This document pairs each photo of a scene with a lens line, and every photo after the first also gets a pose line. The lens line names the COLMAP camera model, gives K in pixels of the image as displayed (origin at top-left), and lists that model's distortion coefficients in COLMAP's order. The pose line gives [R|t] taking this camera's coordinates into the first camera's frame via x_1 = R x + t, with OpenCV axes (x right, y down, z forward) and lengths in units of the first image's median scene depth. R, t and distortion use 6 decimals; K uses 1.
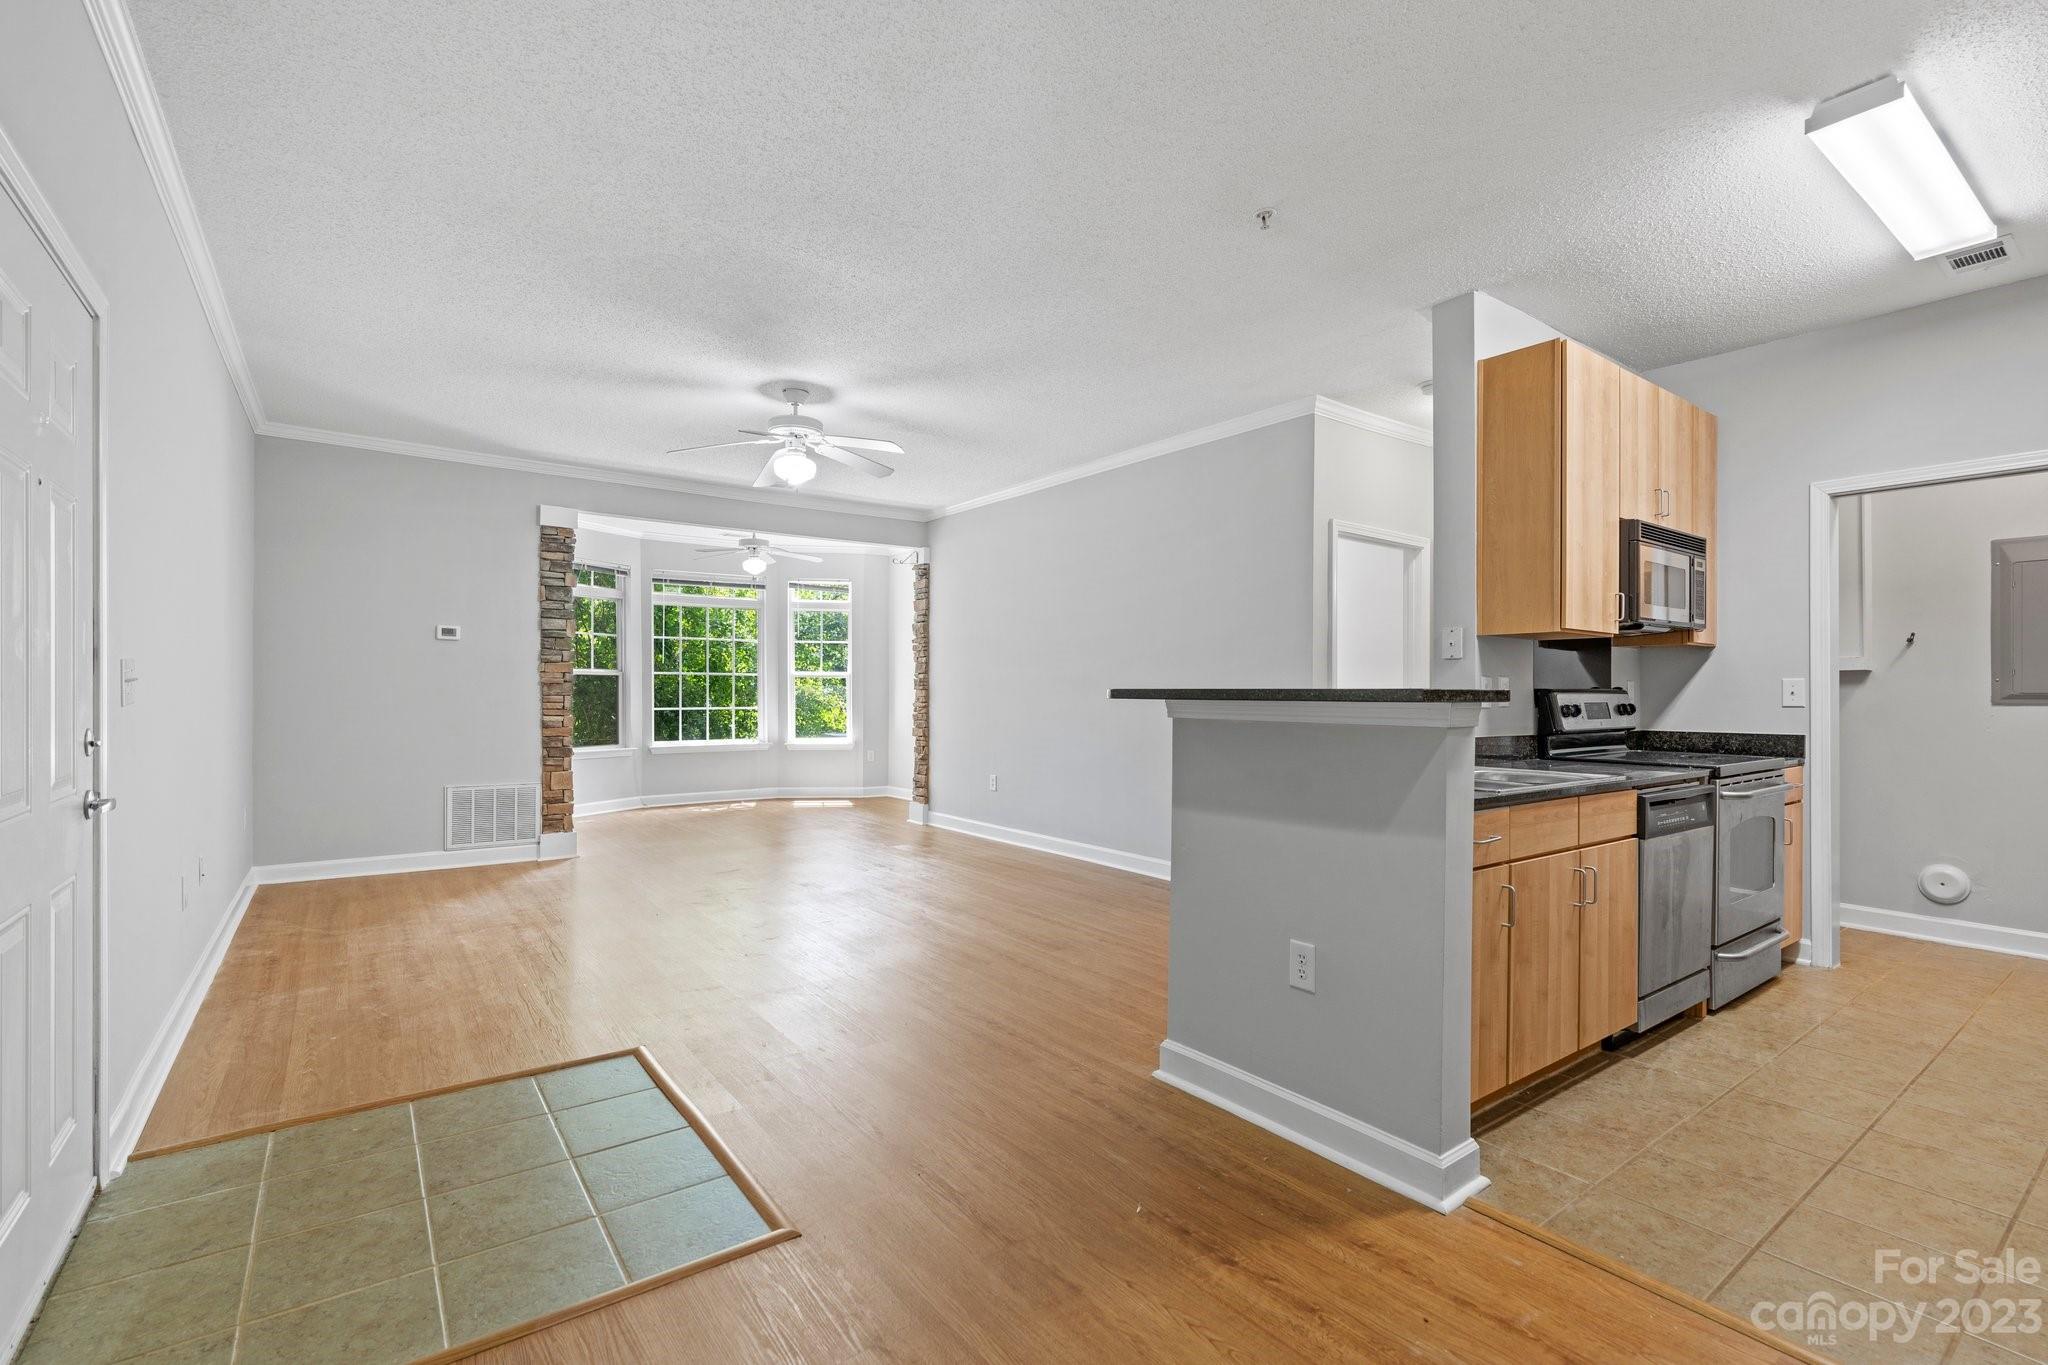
lens RADIAL K [[924.5, 0, 1028.1], [0, 924.5, 691.9], [0, 0, 1]] dist [-0.011051, 0.004545]
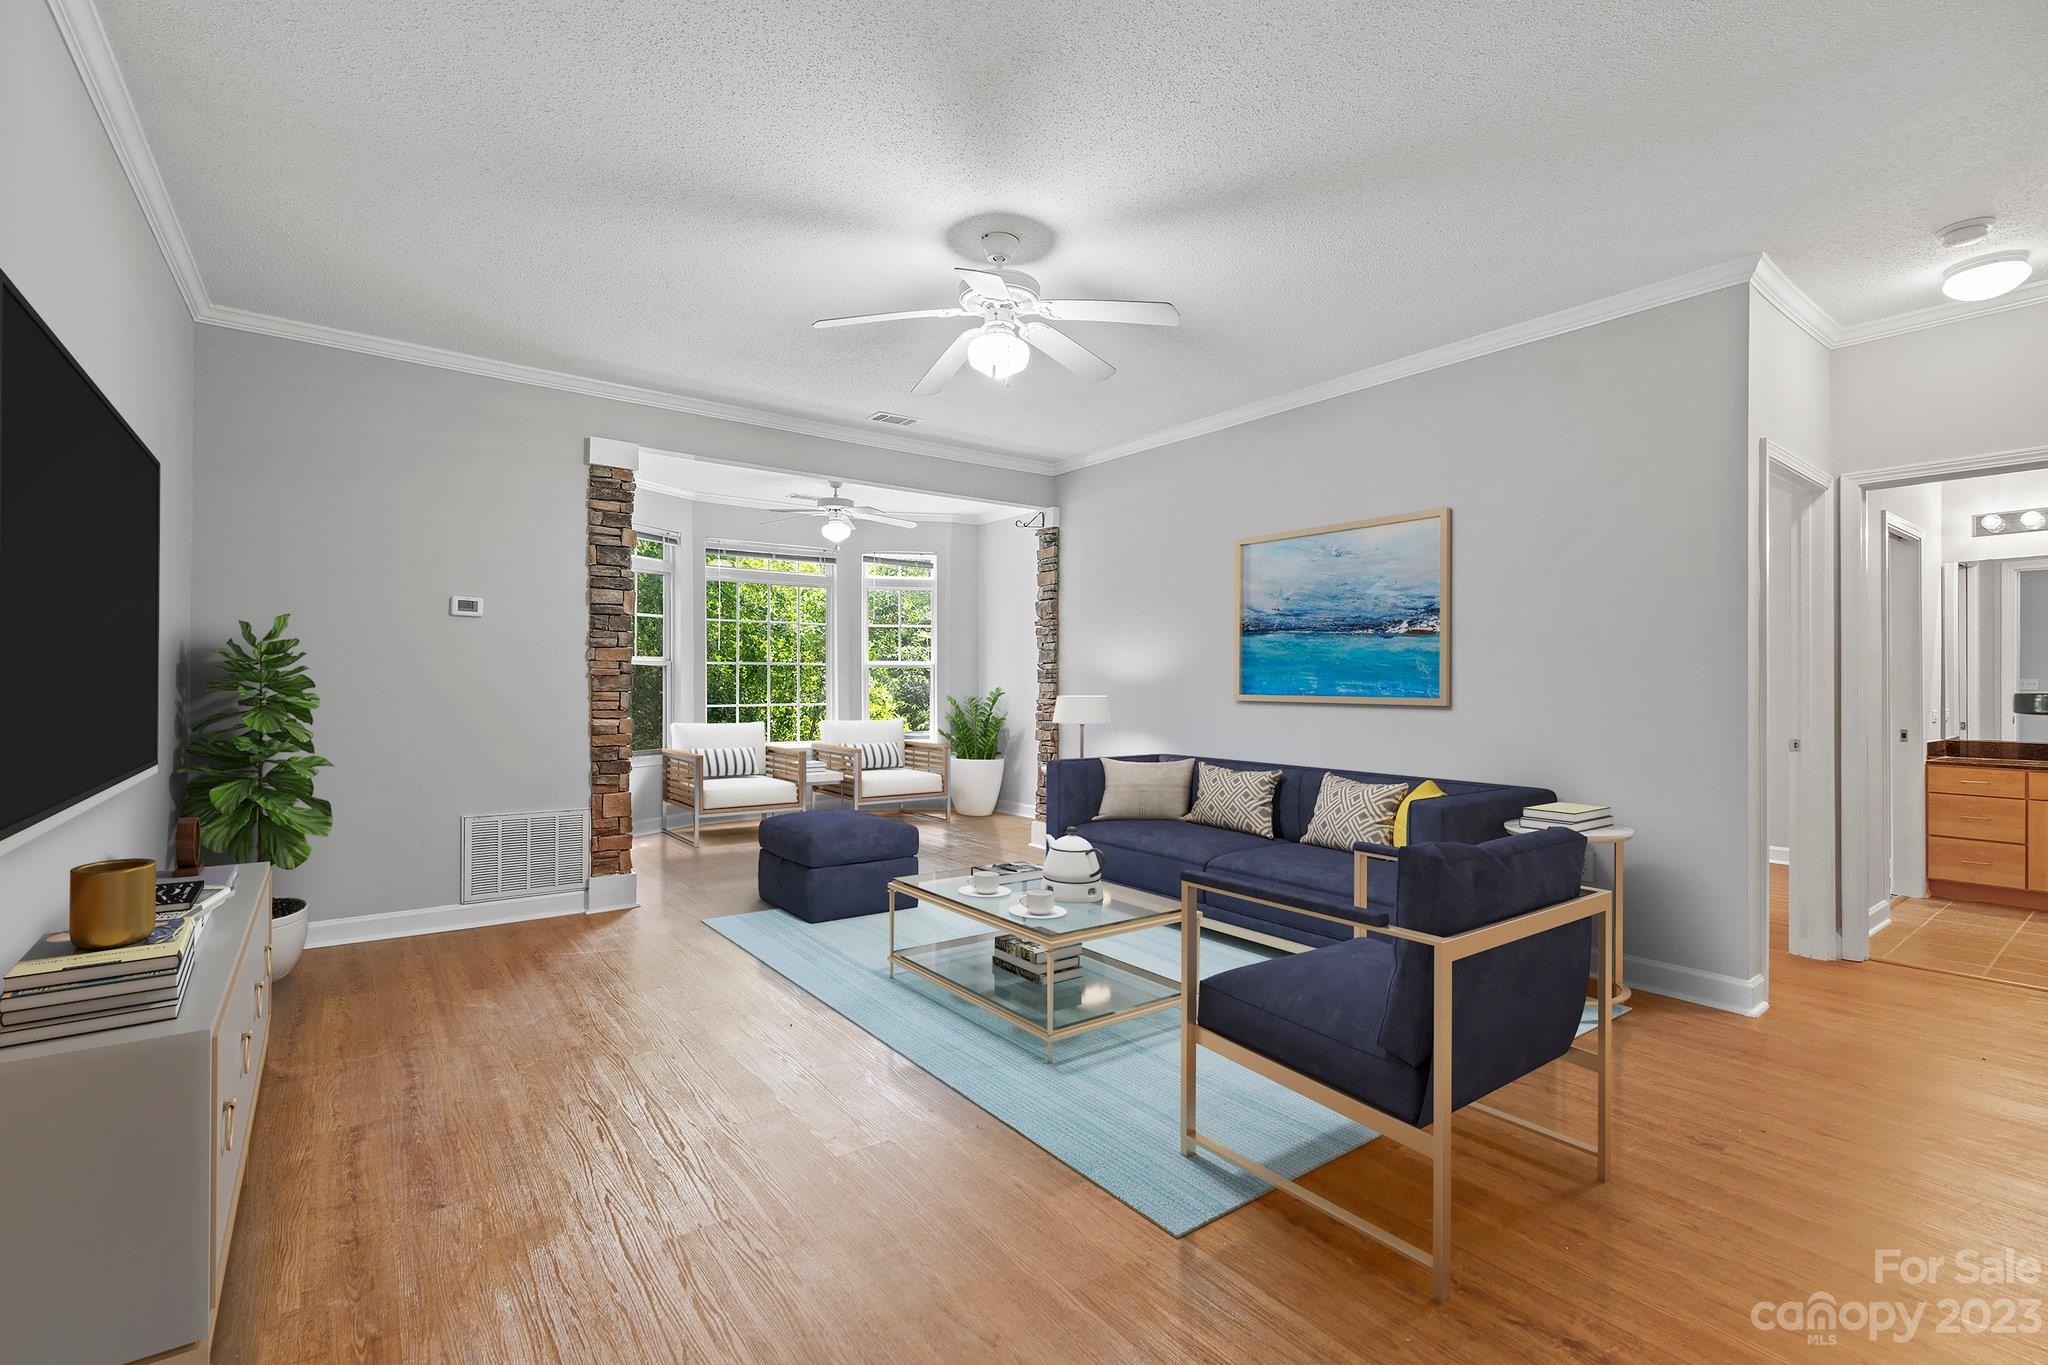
lens RADIAL K [[924.5, 0, 1036.3], [0, 924.5, 680.7], [0, 0, 1]] dist [-0.011051, 0.004545]
pose [[0.999974, 0.000756, 0.007135, -0.241345], [-0.000741, 0.999997, -0.002159, -0.005380], [-0.007136, 0.002154, 0.999972, 0.350468]]
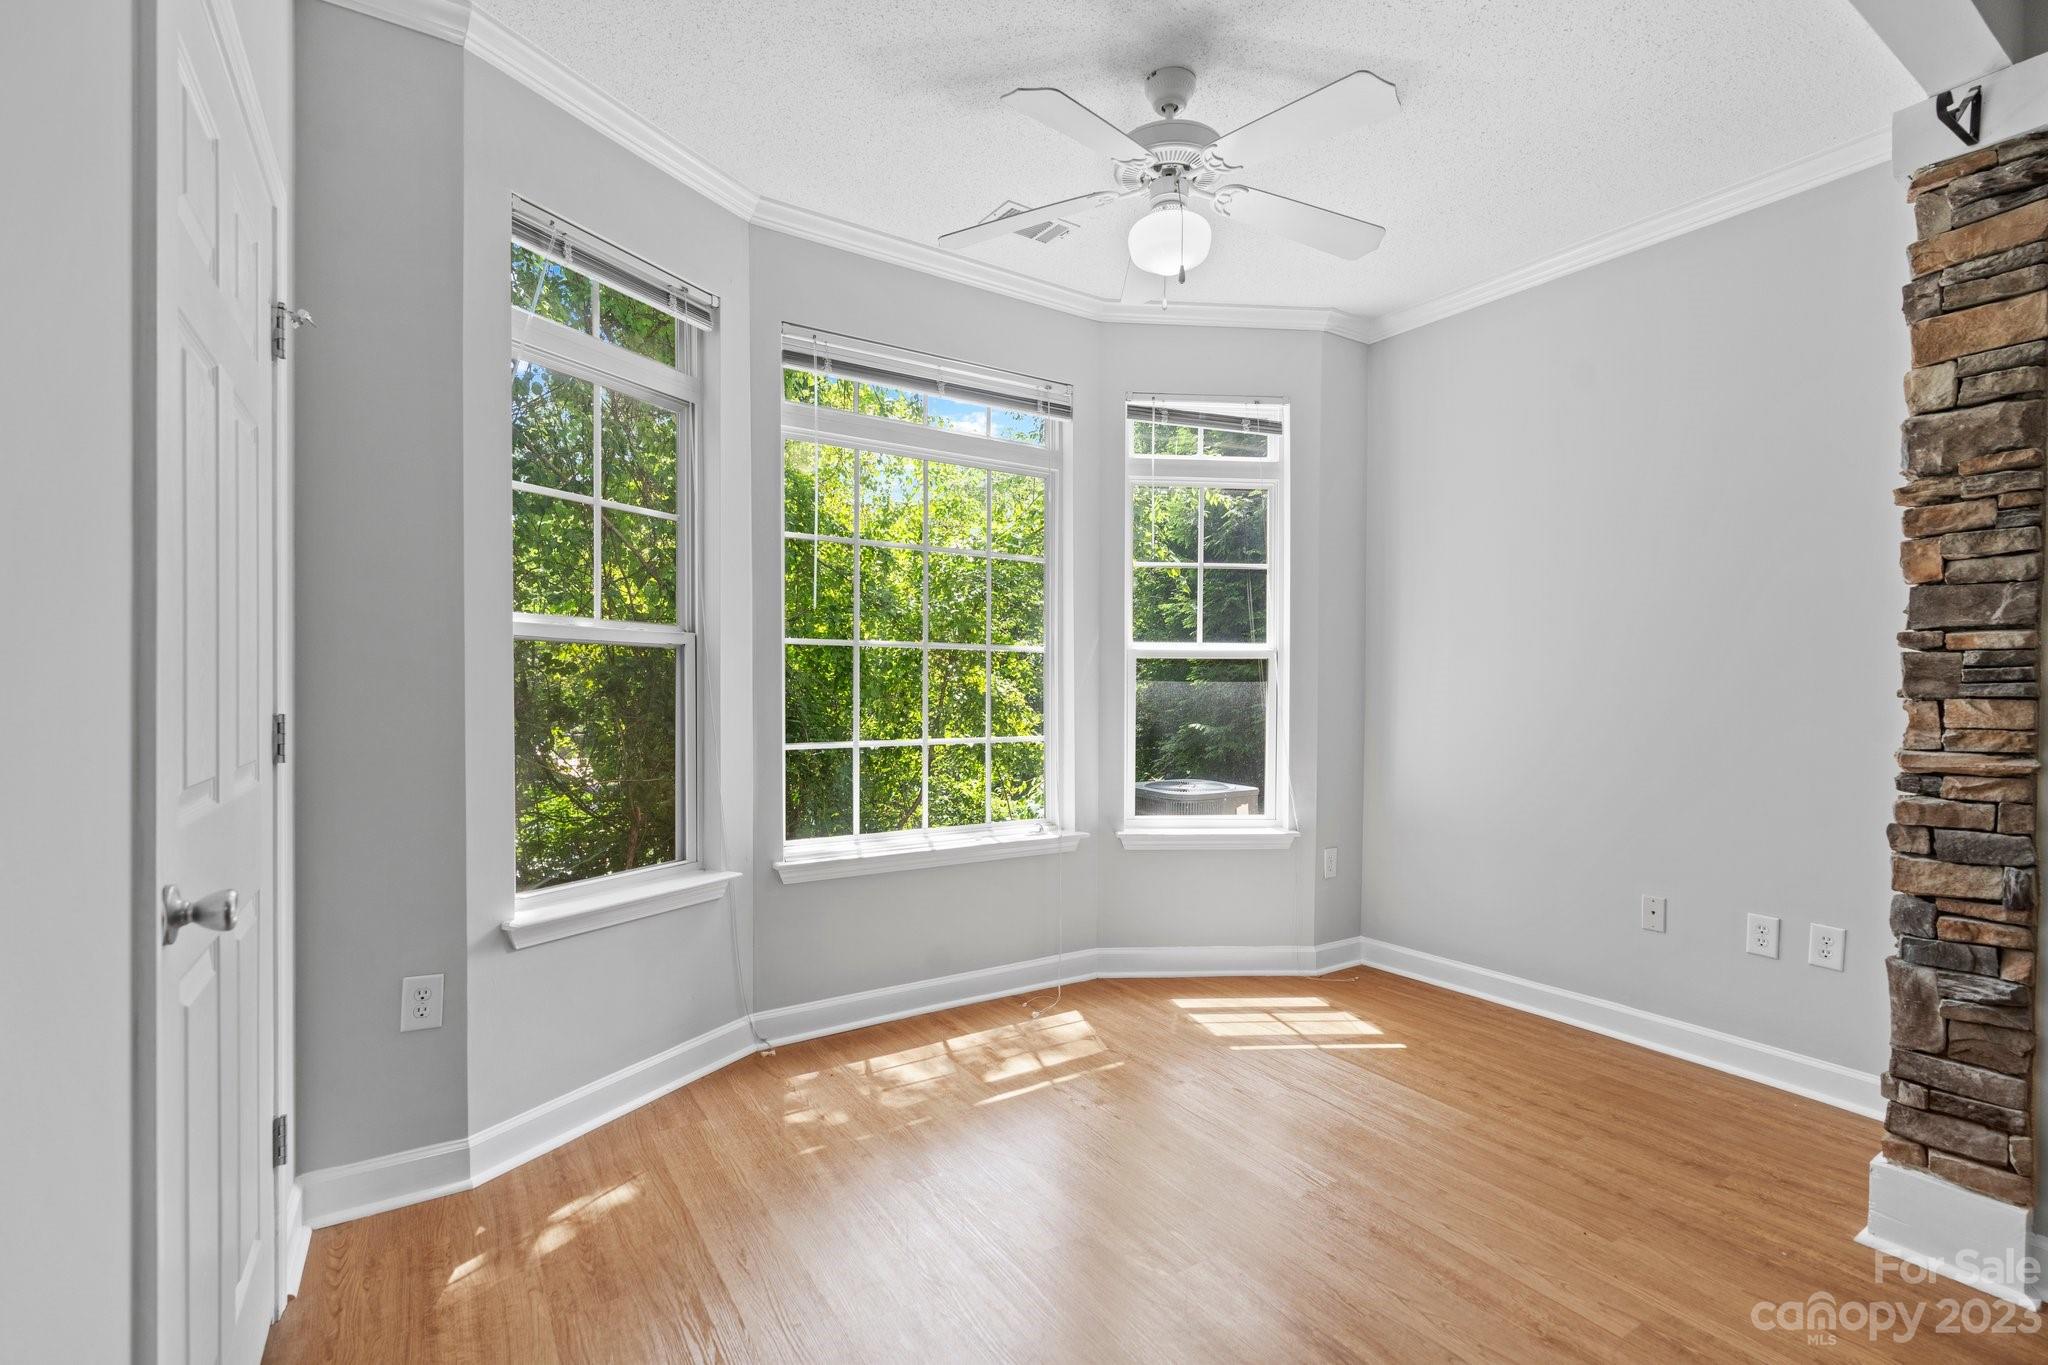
lens RADIAL K [[924.5, 0, 1025.3], [0, 924.5, 699.3], [0, 0, 1]] dist [-0.011051, 0.004545]
pose [[0.998696, 0.006043, -0.050685, -0.632360], [-0.005478, 0.999921, 0.011278, -0.006930], [0.050749, -0.010985, 0.998651, 1.404366]]
